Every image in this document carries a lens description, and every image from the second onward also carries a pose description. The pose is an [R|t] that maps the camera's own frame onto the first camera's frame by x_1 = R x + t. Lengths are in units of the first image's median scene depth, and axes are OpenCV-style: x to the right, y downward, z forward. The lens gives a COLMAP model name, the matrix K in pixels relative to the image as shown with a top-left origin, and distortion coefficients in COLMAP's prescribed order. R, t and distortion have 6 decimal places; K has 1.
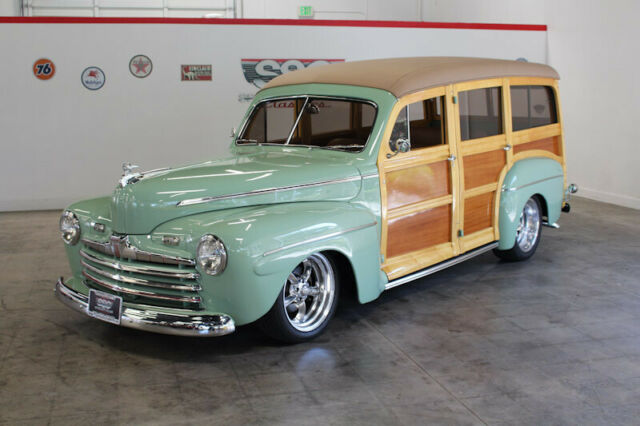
lens RADIAL K [[825.3, 0, 320.0], [0, 825.3, 213.0], [0, 0, 1]] dist [-0.080625, 0.001819]
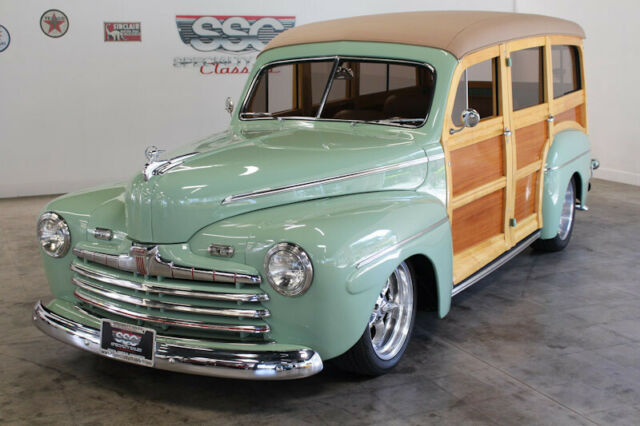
lens RADIAL K [[889.8, 0, 320.0], [0, 889.8, 213.0], [0, 0, 1]] dist [-0.060911, 0.017469]
pose [[0.987773, -0.028542, 0.153266, -0.161476], [0.024361, 0.999280, 0.029092, -0.016262], [-0.153986, -0.025002, 0.987757, 0.145474]]
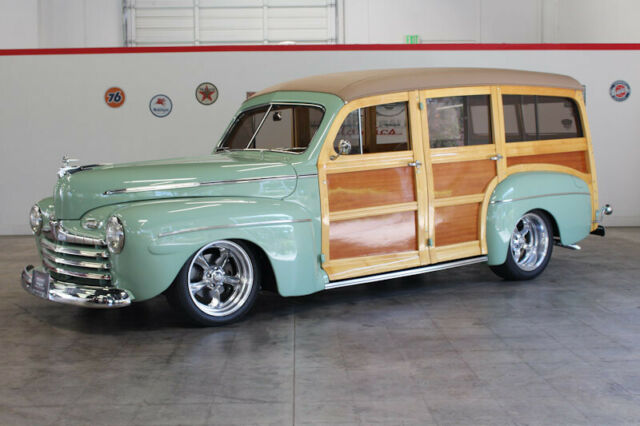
lens RADIAL K [[918.2, 0, 309.4], [0, 918.2, 211.3], [0, 0, 1]] dist [-0.052509, -0.033728]
pose [[0.970107, 0.012325, -0.242365, 0.299433], [-0.030575, 0.996959, -0.071682, 0.071341], [0.240744, 0.076949, 0.967533, -0.089944]]
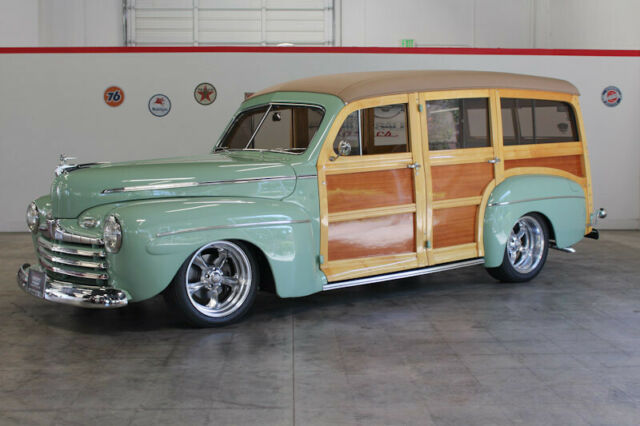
lens RADIAL K [[889.8, 0, 320.0], [0, 889.8, 213.0], [0, 0, 1]] dist [-0.060911, 0.017469]
pose [[0.974492, 0.023141, -0.223228, 0.284839], [-0.039561, 0.996806, -0.069368, 0.066954], [0.220909, 0.076430, 0.972295, -0.058470]]
